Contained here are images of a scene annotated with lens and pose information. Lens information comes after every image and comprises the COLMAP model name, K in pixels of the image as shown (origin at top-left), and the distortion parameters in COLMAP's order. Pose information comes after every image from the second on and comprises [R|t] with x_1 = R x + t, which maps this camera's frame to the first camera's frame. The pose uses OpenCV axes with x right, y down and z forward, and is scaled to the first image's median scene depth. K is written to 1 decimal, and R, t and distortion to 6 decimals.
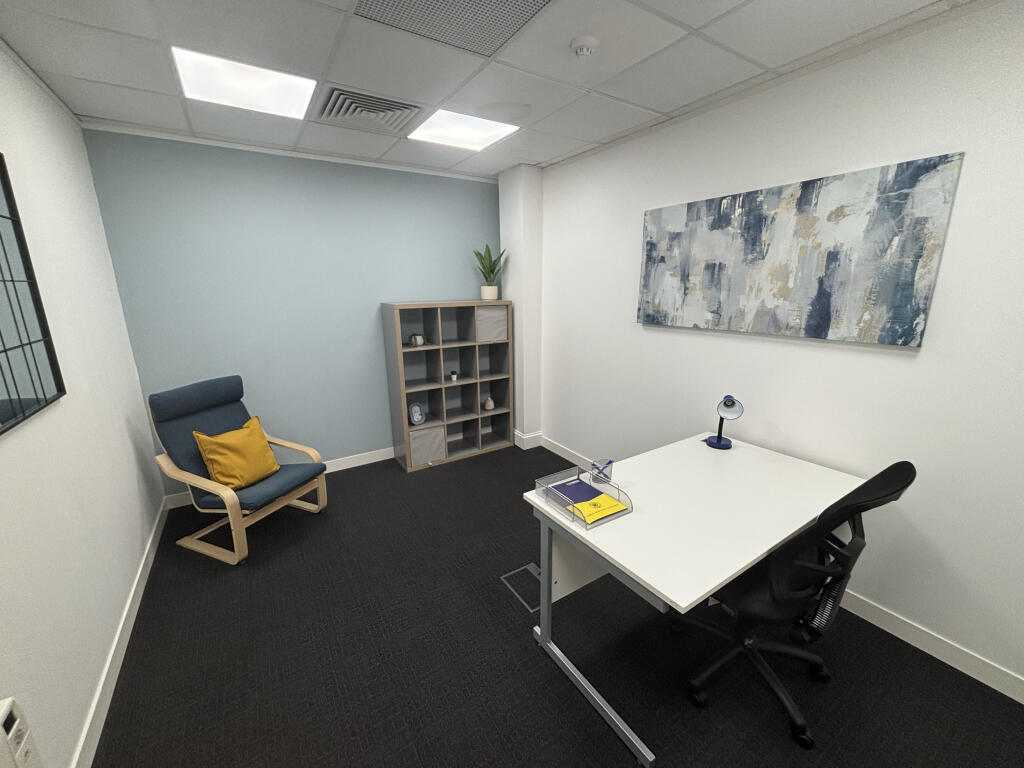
lens RADIAL K [[411.0, 0, 507.8], [0, 411.0, 382.8], [0, 0, 1]] dist [-0.003928, 0.000324]
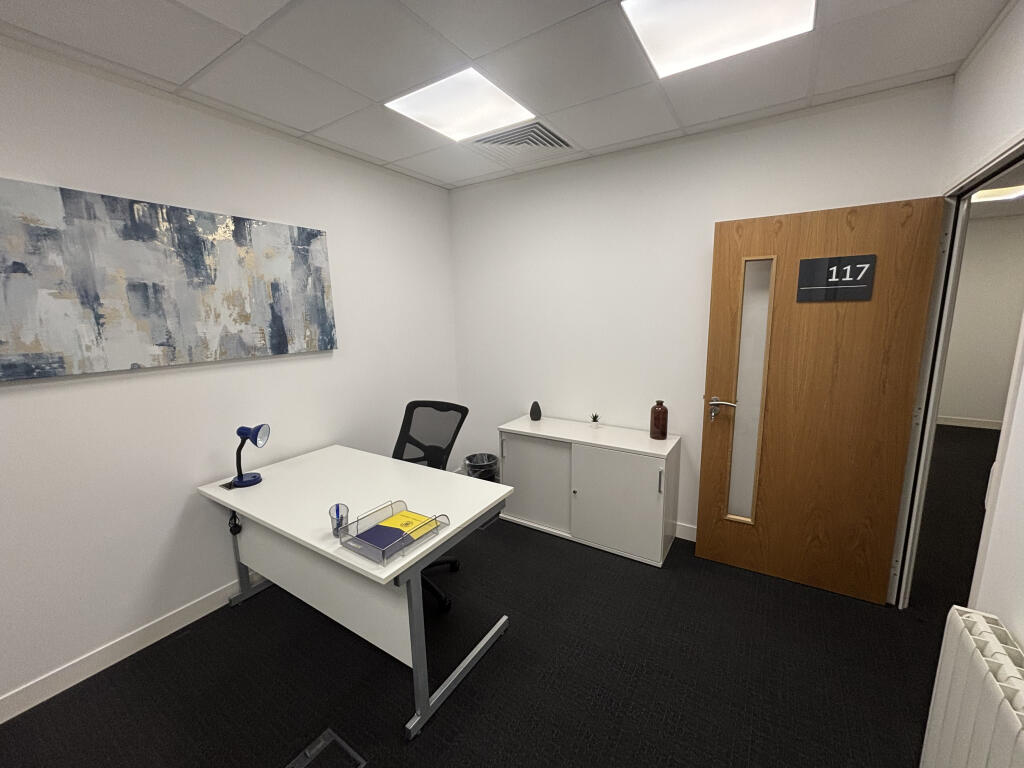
lens RADIAL K [[411.0, 0, 521.2], [0, 411.0, 378.8], [0, 0, 1]] dist [-0.003928, 0.000324]
pose [[-0.435587, -0.129354, 0.890804, -0.582116], [0.230193, 0.940707, 0.249161, -0.166607], [-0.870215, 0.313588, -0.379984, 0.812934]]
